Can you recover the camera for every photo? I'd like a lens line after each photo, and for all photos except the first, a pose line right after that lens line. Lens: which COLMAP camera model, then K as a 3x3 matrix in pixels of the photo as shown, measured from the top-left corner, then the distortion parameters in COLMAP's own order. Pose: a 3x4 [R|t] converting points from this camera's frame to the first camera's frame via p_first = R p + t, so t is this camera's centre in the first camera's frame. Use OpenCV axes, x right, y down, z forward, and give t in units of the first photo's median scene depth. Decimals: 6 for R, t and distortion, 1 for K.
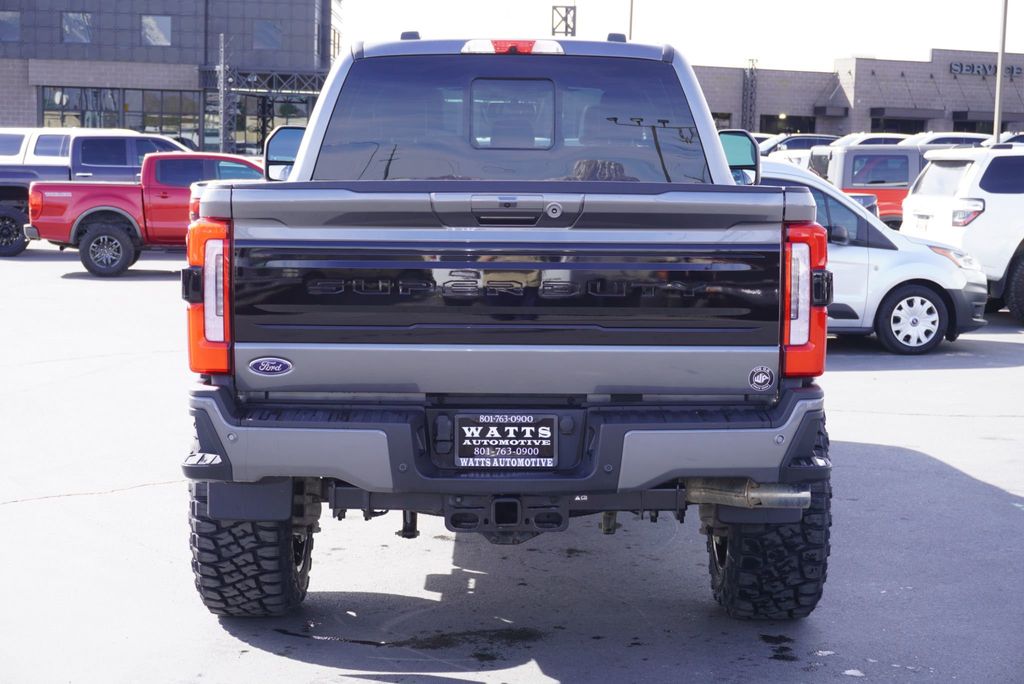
lens RADIAL K [[1633.2, 0, 514.7], [0, 1633.2, 347.5], [0, 0, 1]] dist [0.113950, 0.000000]
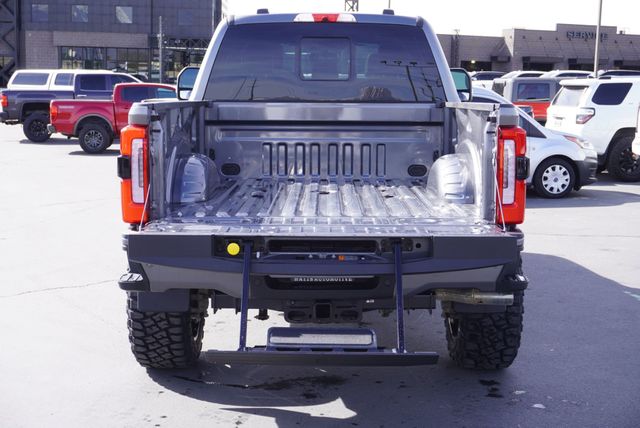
lens RADIAL K [[898.8, 0, 317.9], [0, 898.8, 211.3], [0, 0, 1]] dist [0.100972, 0.000000]
pose [[0.999973, -0.002371, -0.006955, -0.002839], [0.002533, 0.999722, 0.023463, -0.011773], [0.006897, -0.023480, 0.999701, 0.097840]]
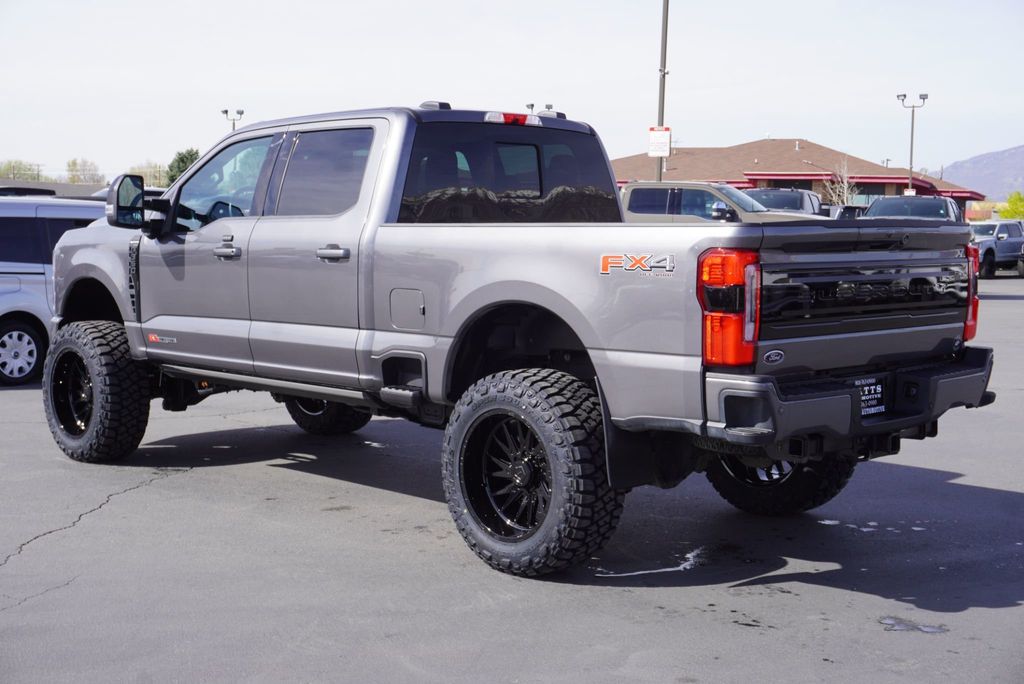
lens RADIAL K [[1432.4, 0, 503.0], [0, 1432.4, 338.6], [0, 0, 1]] dist [0.028061, 0.000000]
pose [[0.705916, -0.062436, 0.705539, -0.850557], [0.080866, 0.996698, 0.007293, -0.022619], [-0.703664, 0.051906, 0.708634, 0.236289]]
